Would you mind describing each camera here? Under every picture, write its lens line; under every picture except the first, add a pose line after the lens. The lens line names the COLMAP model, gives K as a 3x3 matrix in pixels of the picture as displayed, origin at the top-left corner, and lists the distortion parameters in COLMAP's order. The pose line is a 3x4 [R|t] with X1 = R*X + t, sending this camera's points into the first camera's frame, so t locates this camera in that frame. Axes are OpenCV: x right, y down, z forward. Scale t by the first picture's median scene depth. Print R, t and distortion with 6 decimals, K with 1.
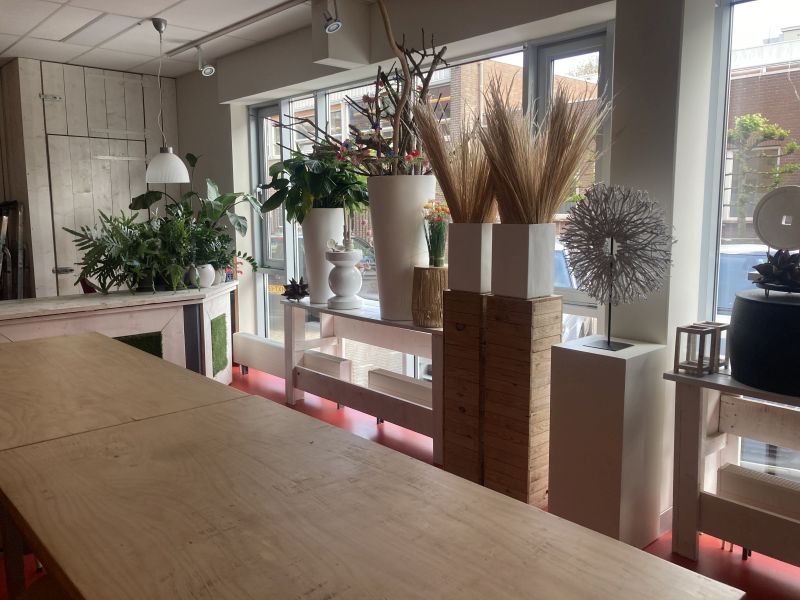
lens RADIAL K [[656.9, 0, 399.9], [0, 656.9, 298.7], [0, 0, 1]] dist [0.013275, -0.016279]
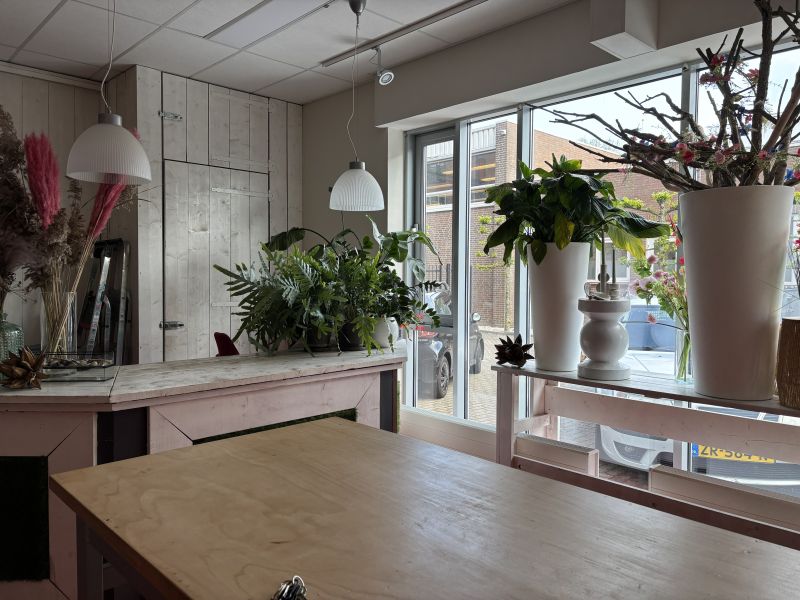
lens RADIAL K [[603.2, 0, 399.9], [0, 603.2, 299.6], [0, 0, 1]] dist [0.009536, 0.018390]
pose [[0.999565, 0.011309, 0.027237, -0.291921], [-0.008528, 0.994936, -0.100149, -0.002631], [-0.028231, 0.099873, 0.994600, 0.291048]]
